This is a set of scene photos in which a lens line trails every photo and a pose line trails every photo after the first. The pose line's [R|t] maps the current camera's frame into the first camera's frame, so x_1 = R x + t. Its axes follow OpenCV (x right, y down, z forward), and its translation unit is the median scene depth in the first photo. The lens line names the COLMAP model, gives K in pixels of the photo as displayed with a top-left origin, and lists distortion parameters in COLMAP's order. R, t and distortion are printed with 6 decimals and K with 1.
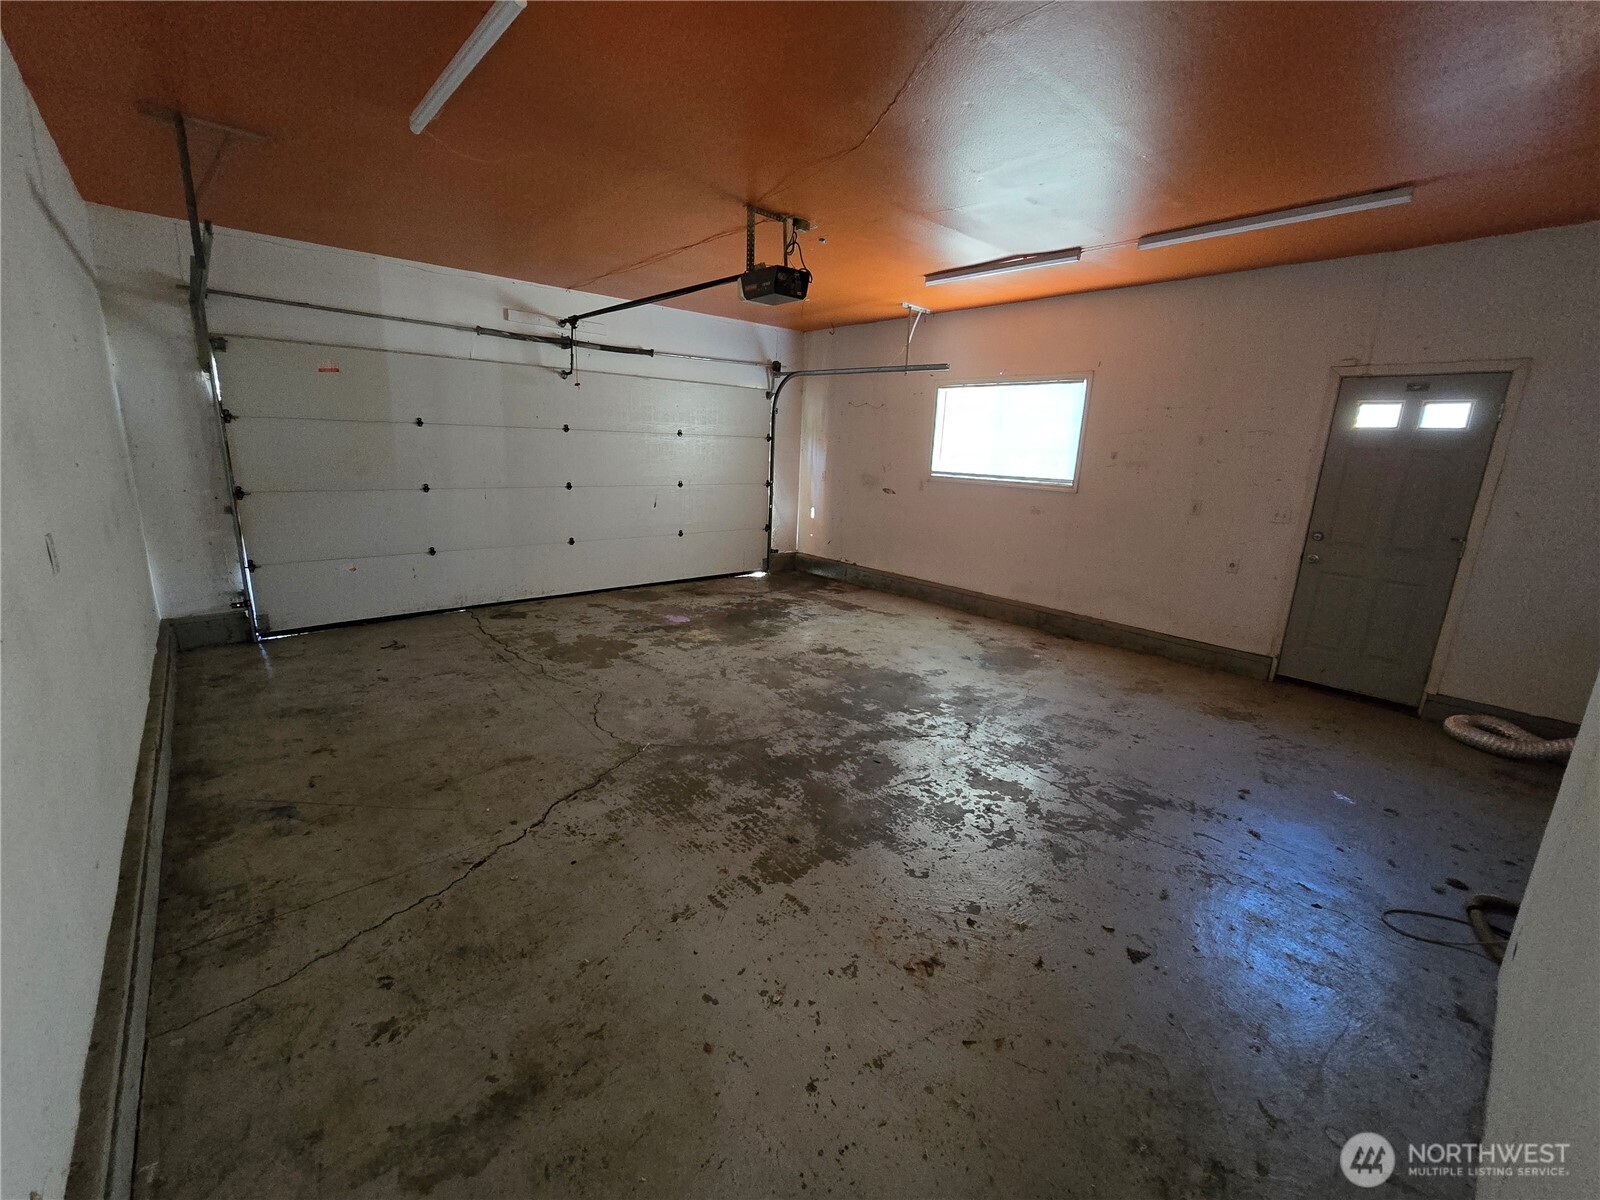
lens RADIAL K [[652.4, 0, 798.9], [0, 652.4, 600.7], [0, 0, 1]] dist [-0.002871, -0.000678]
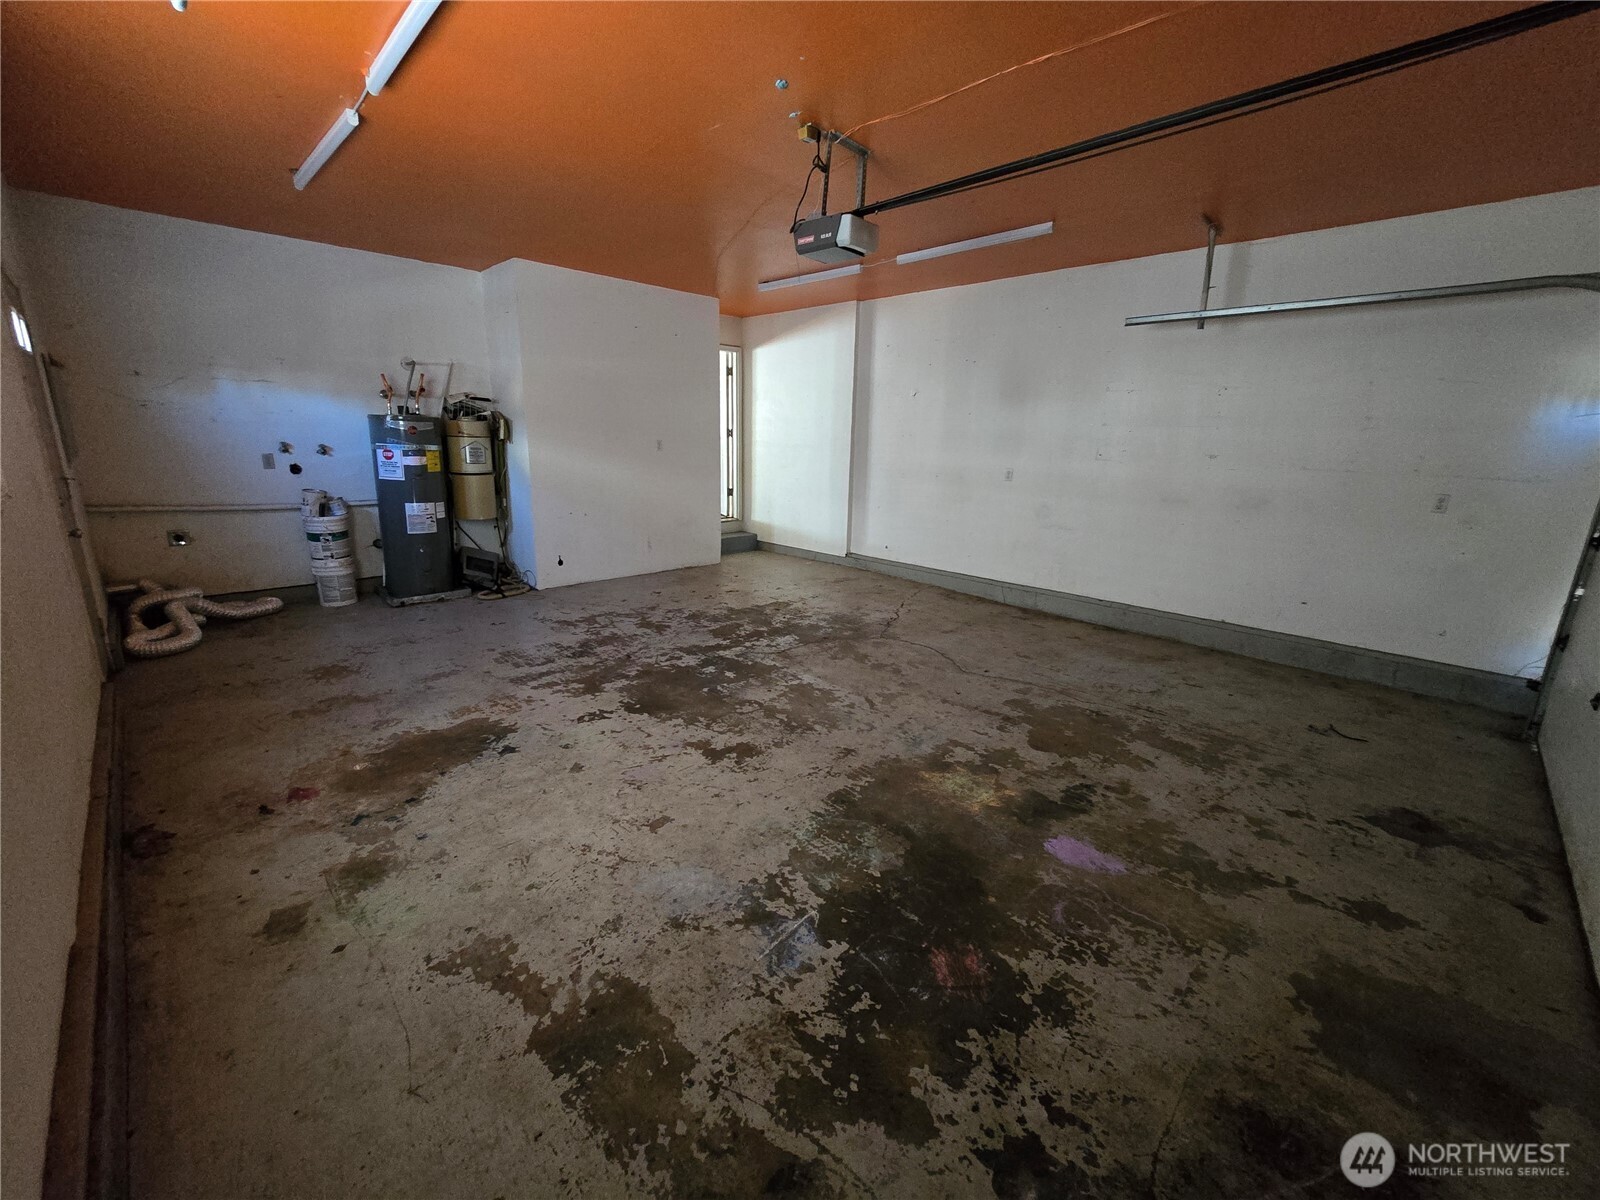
lens RADIAL K [[652.4, 0, 798.9], [0, 652.4, 600.7], [0, 0, 1]] dist [-0.002871, -0.000678]
pose [[-0.996479, -0.048699, -0.068255, 0.039485], [-0.074828, 0.883795, 0.461853, -0.396215], [0.037832, 0.465334, -0.884326, 1.736799]]
